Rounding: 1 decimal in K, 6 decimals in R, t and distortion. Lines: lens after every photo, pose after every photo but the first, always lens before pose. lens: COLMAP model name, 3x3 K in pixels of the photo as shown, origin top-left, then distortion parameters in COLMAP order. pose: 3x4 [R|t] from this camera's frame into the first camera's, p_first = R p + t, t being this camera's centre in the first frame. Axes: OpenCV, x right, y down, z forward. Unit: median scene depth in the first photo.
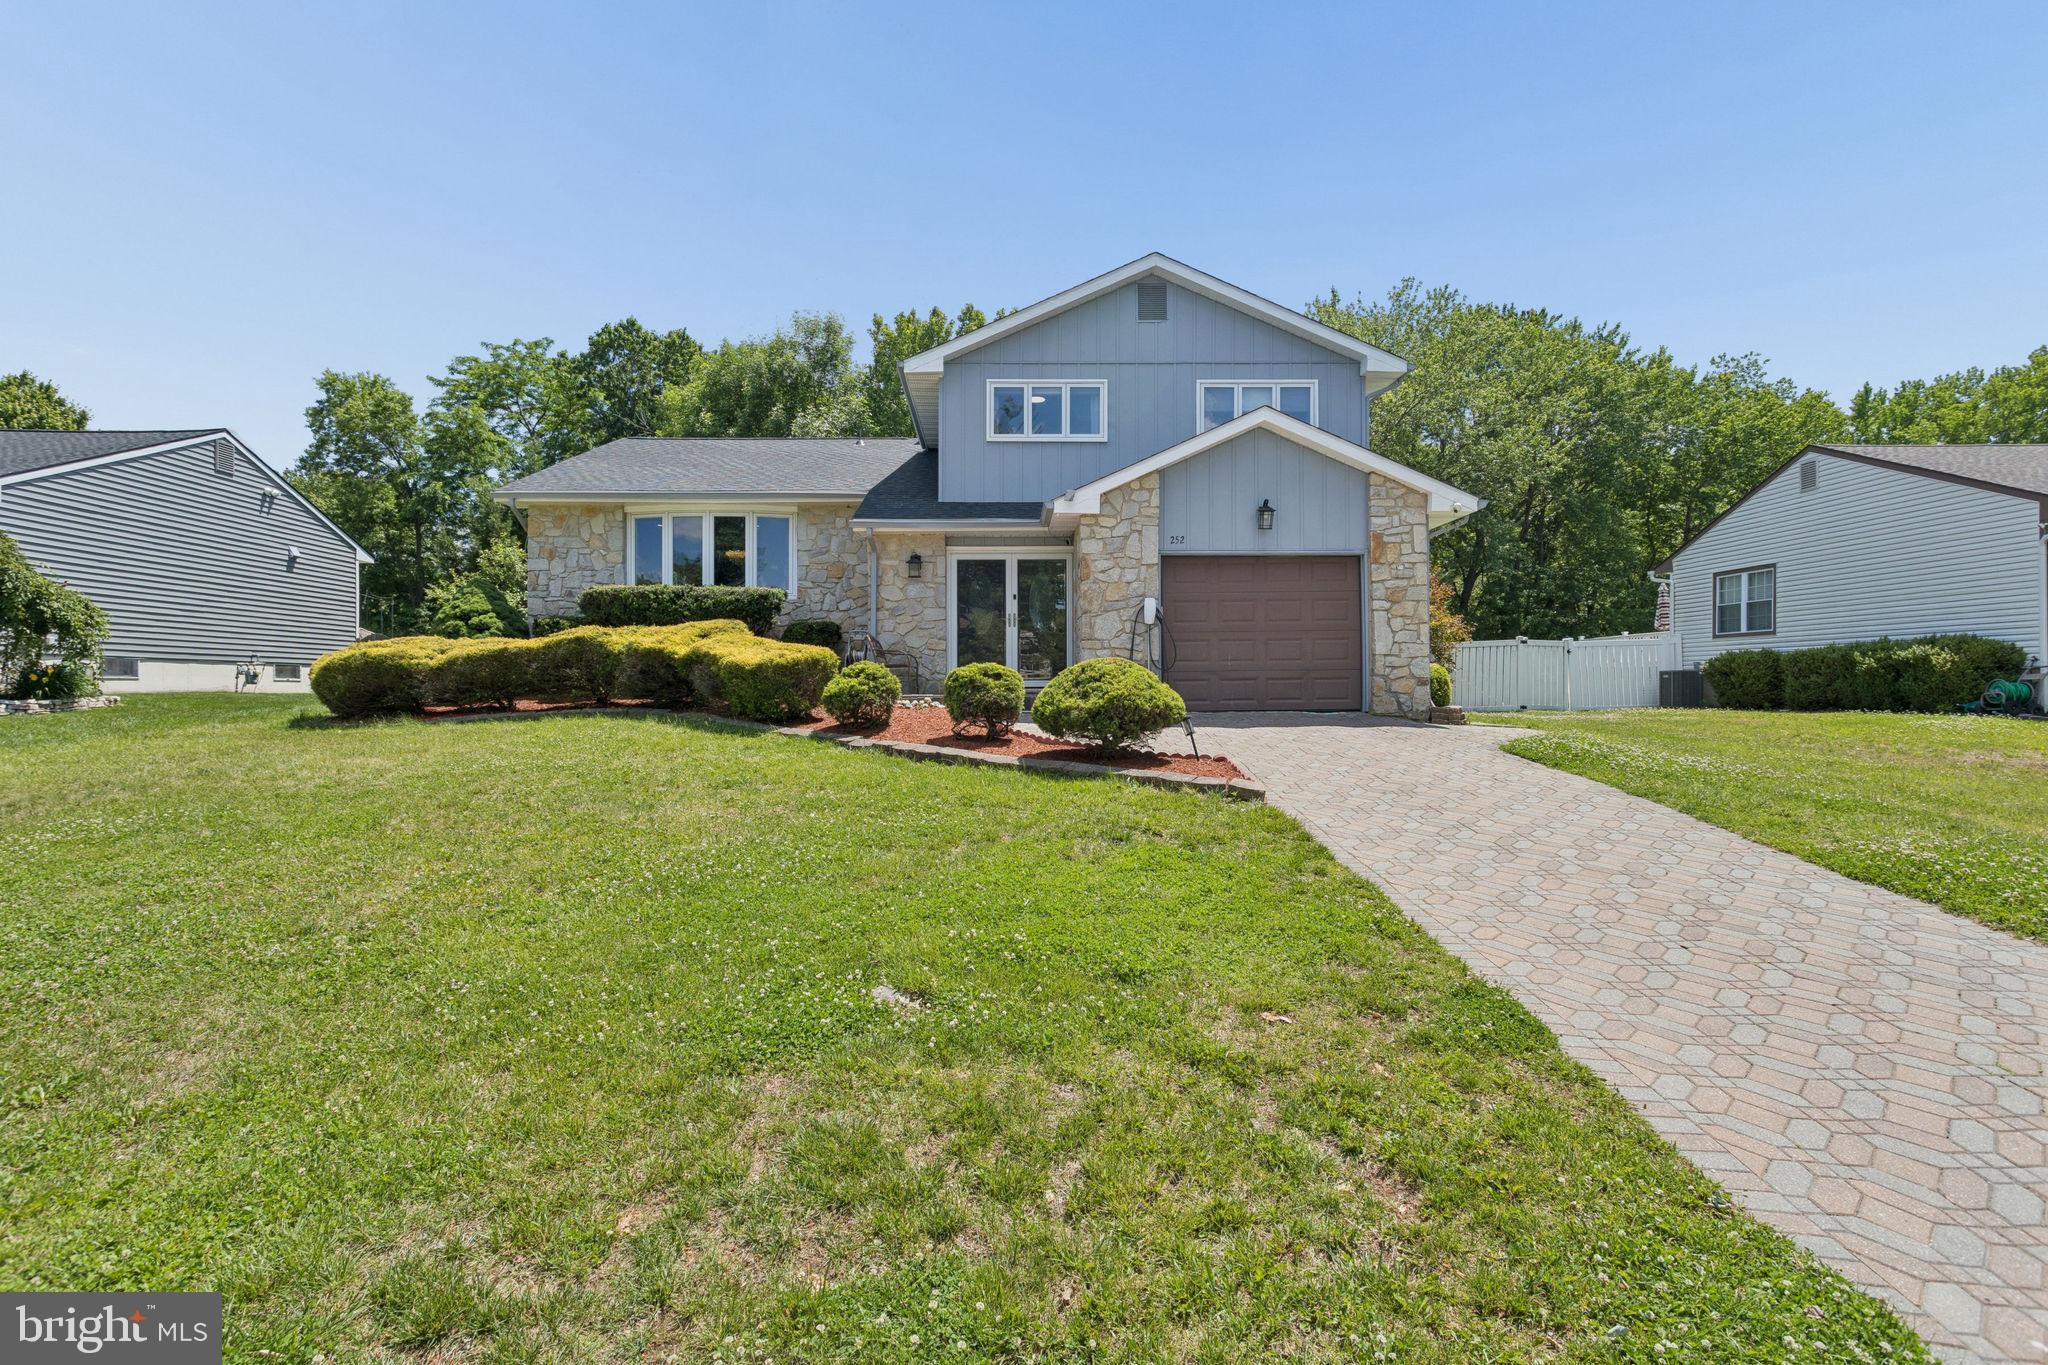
lens RADIAL K [[980.2, 0, 1021.1], [0, 980.2, 659.0], [0, 0, 1]] dist [-0.000028, 0.000818]
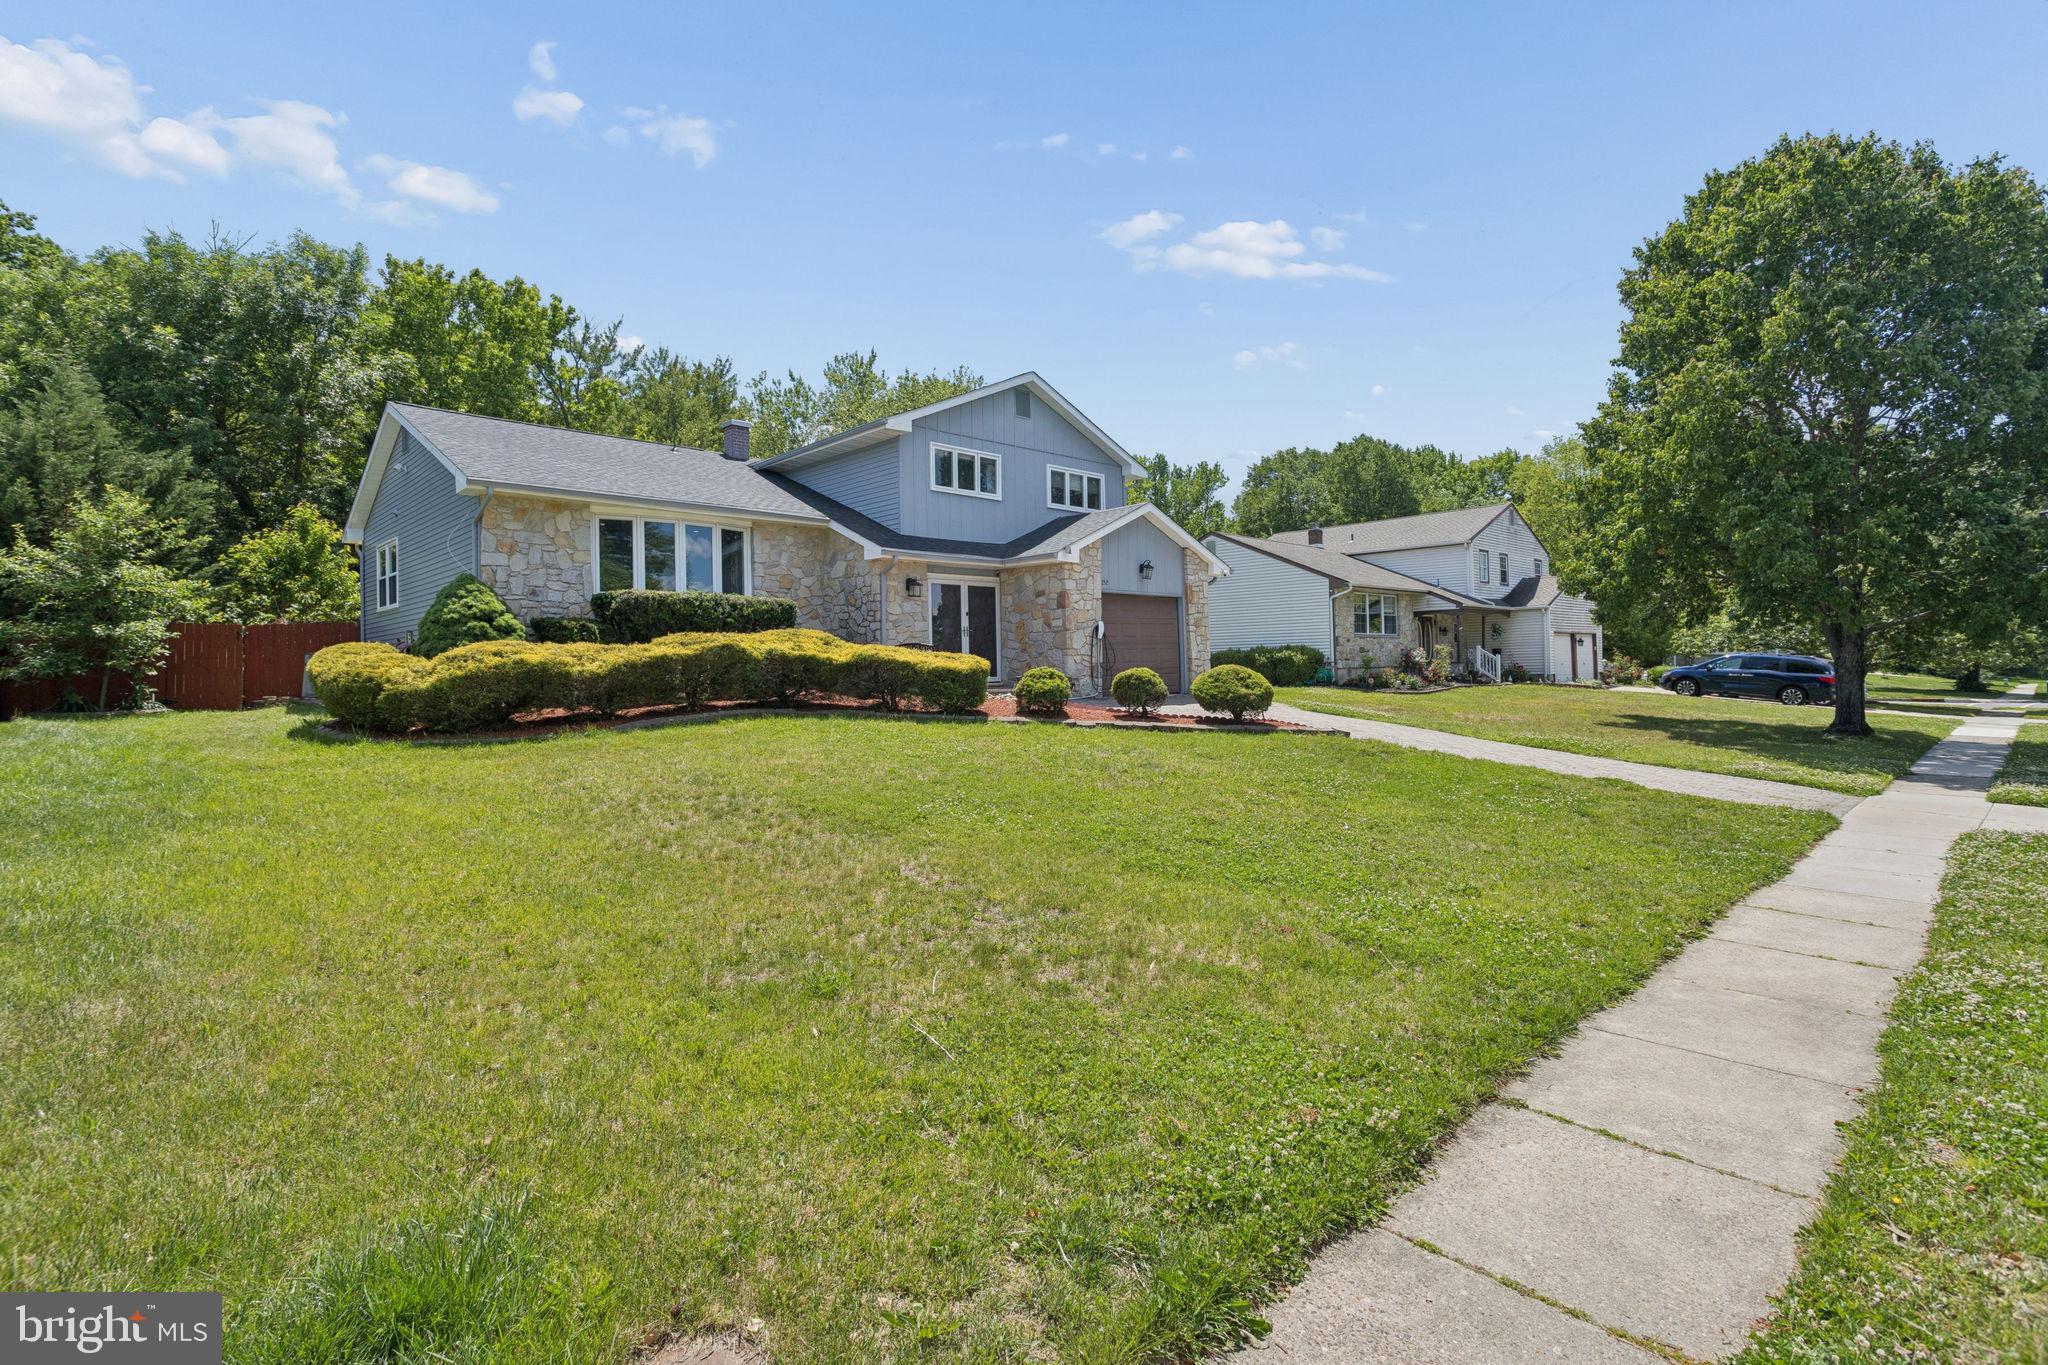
lens RADIAL K [[980.2, 0, 1021.1], [0, 980.2, 659.0], [0, 0, 1]] dist [-0.000028, 0.000818]
pose [[0.725790, -0.002974, 0.687910, -0.829375], [-0.004940, 0.999942, 0.009535, -0.014837], [-0.687899, -0.010318, 0.725733, -0.010321]]
